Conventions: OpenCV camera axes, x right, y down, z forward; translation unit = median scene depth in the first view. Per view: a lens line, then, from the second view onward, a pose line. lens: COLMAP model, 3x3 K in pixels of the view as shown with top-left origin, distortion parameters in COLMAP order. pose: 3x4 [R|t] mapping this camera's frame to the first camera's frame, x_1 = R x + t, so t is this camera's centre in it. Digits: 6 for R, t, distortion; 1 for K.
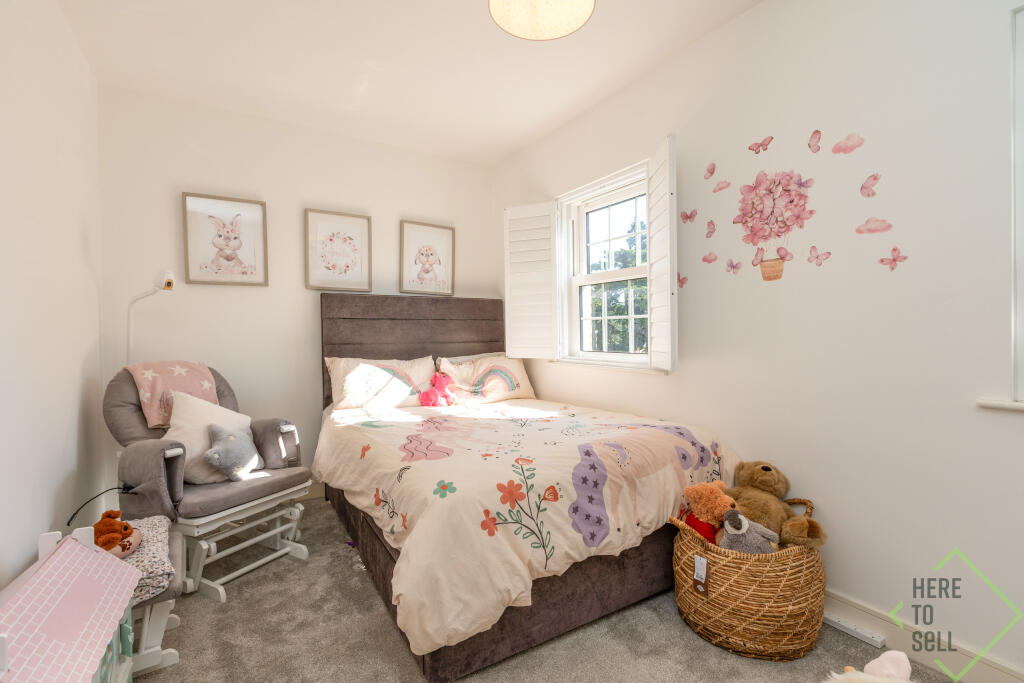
lens RADIAL K [[459.6, 0, 512.0], [0, 459.6, 341.5], [0, 0, 1]] dist [0.001088, 0.000143]
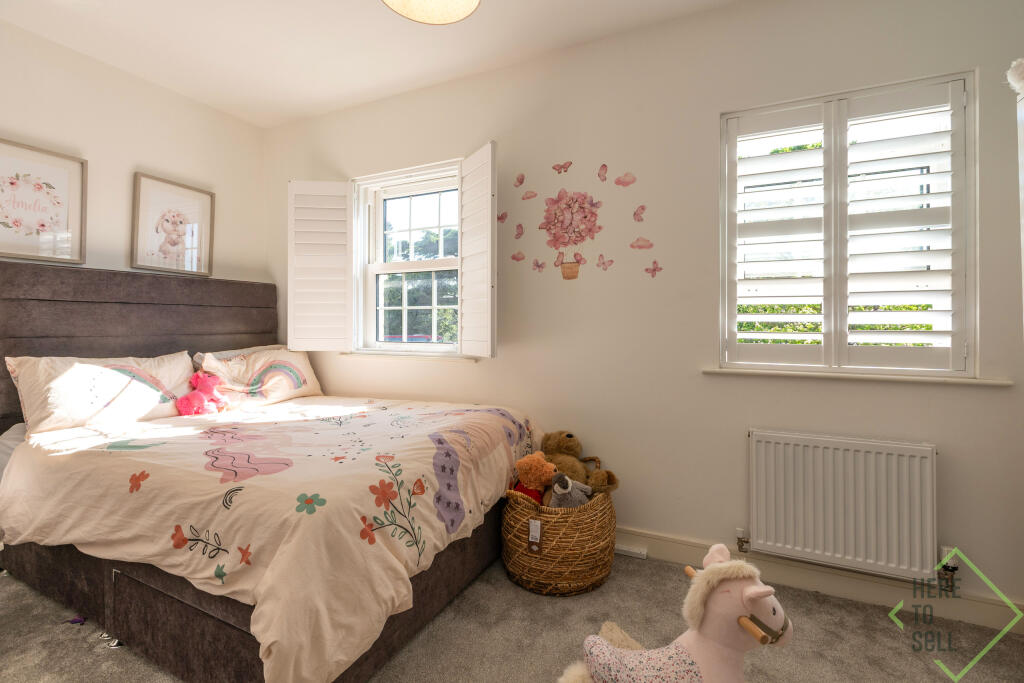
lens RADIAL K [[460.8, 0, 515.4], [0, 460.8, 326.2], [0, 0, 1]] dist [-0.000269, -0.000227]
pose [[0.845223, 0.001835, 0.534411, -0.204940], [0.006577, 0.999883, -0.013837, 0.005521], [-0.534374, 0.015210, 0.845112, 0.052226]]
